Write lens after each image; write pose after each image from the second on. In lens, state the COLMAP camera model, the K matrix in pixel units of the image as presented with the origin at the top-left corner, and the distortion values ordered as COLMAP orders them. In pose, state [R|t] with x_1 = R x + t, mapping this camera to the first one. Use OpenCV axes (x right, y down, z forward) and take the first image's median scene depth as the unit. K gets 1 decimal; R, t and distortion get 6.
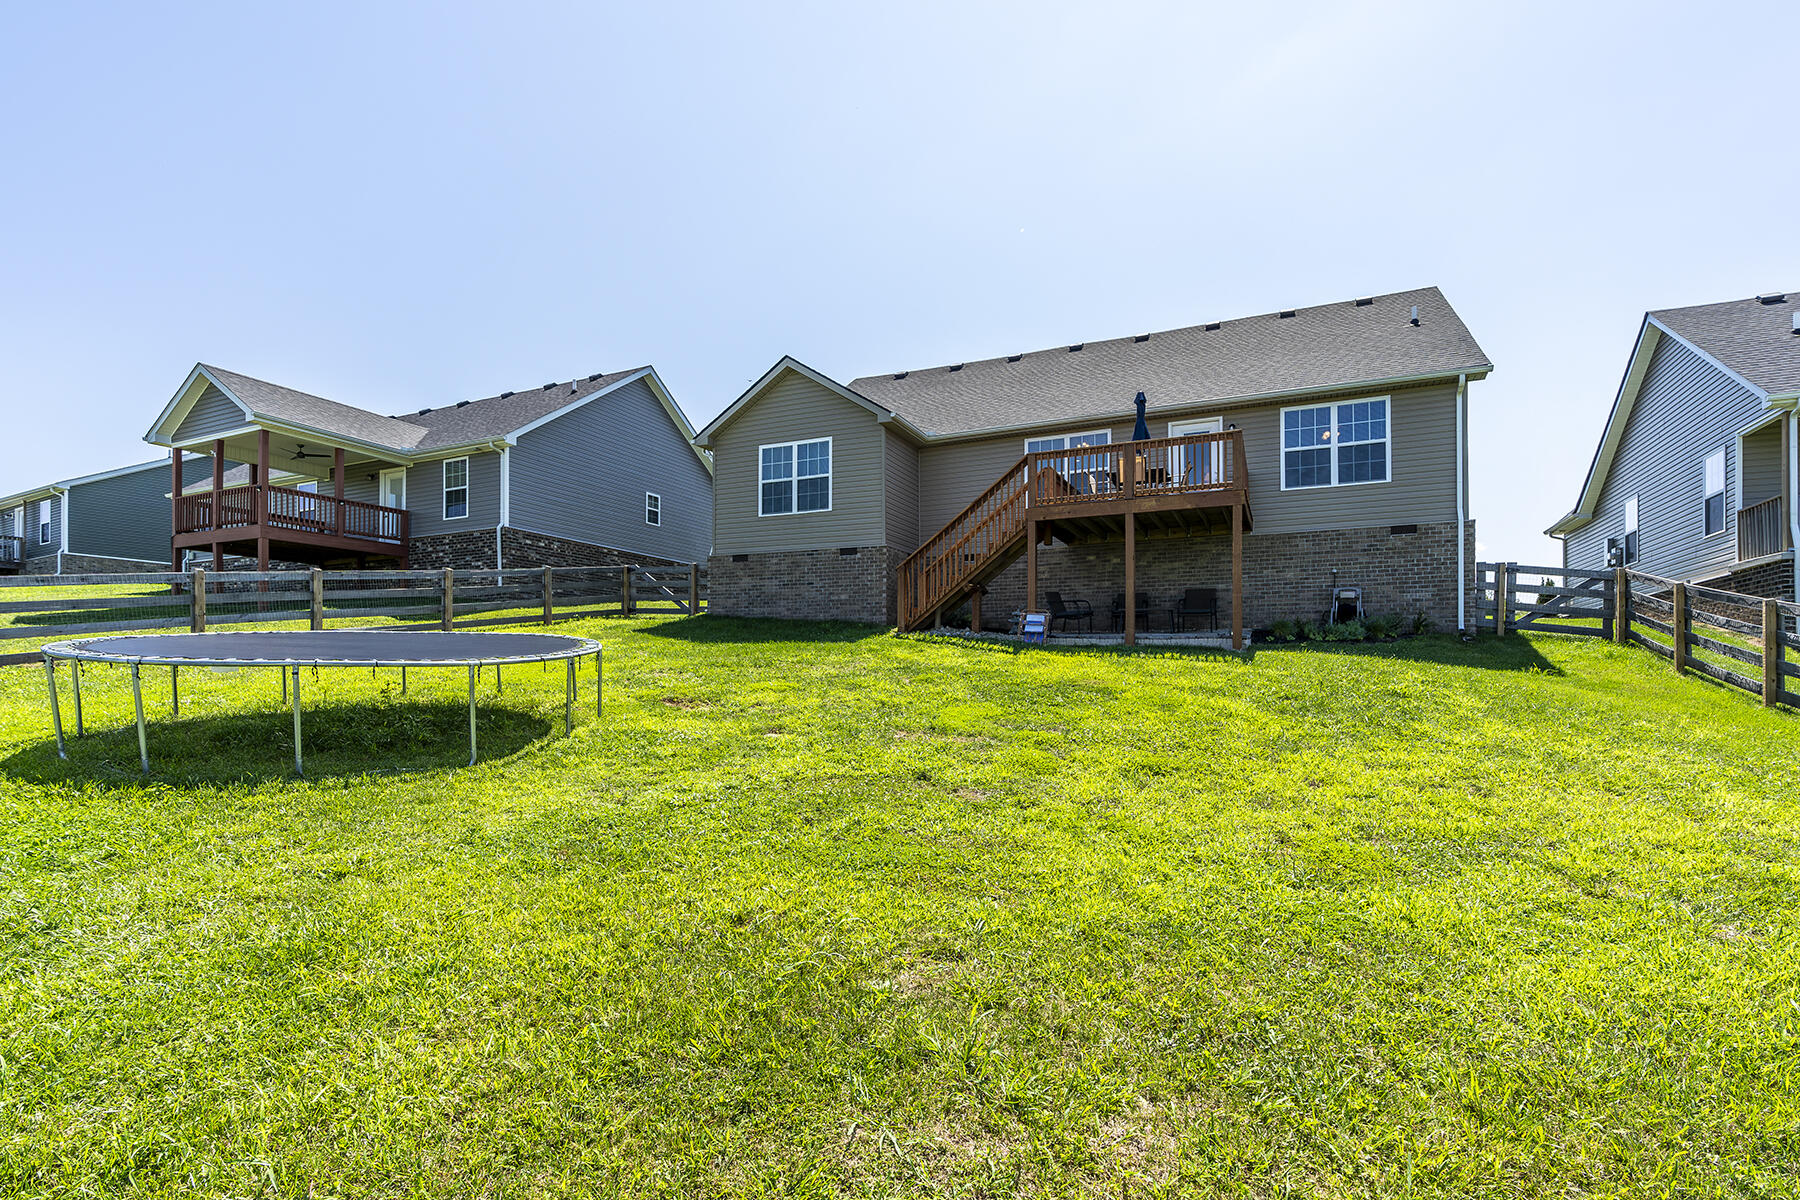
lens RADIAL K [[827.9, 0, 902.6], [0, 827.9, 611.9], [0, 0, 1]] dist [0.002642, 0.000715]
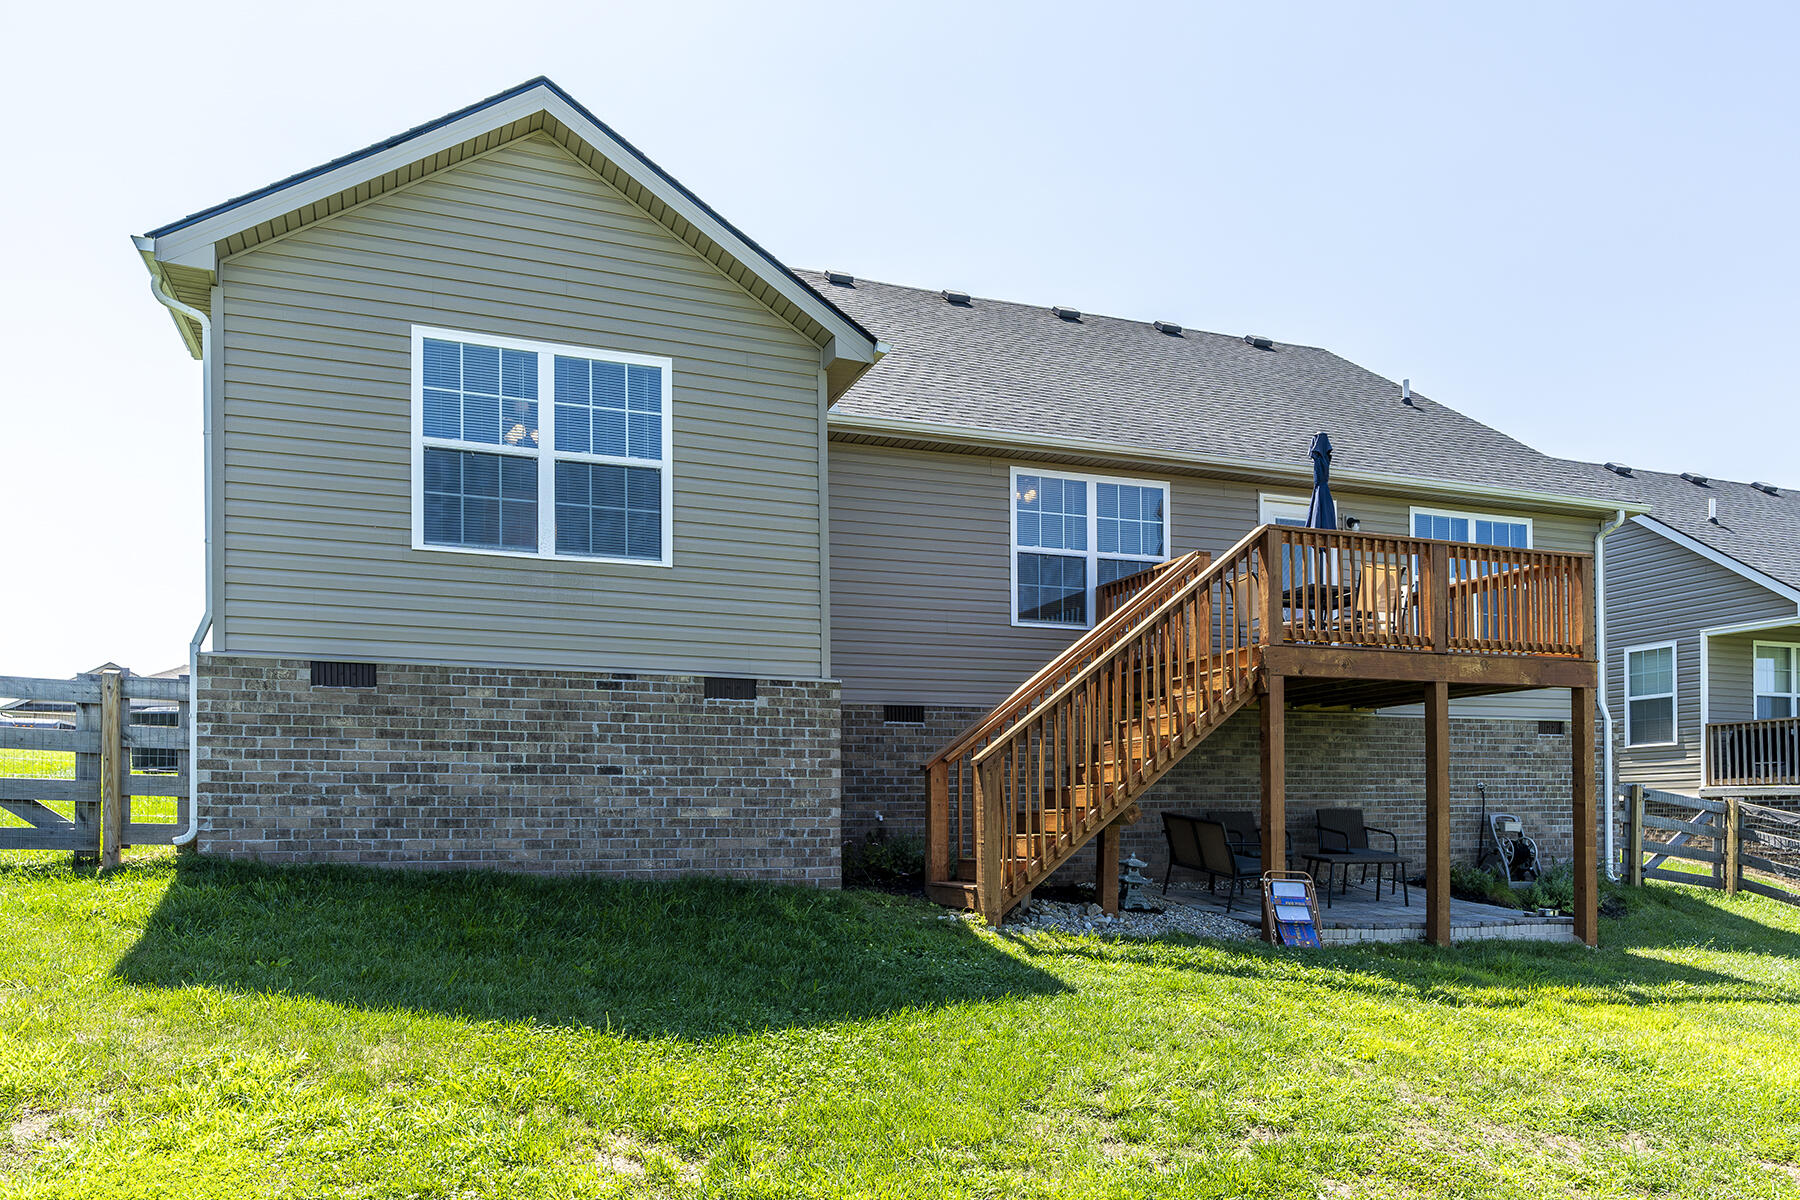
lens RADIAL K [[1249.0, 0, 899.1], [0, 1249.0, 749.4], [0, 0, 1]] dist [-0.006374, -0.001277]
pose [[0.709079, 0.027788, 0.704581, -0.390963], [-0.051149, 0.998618, 0.012091, -0.055101], [-0.703271, -0.044612, 0.709521, 0.542413]]
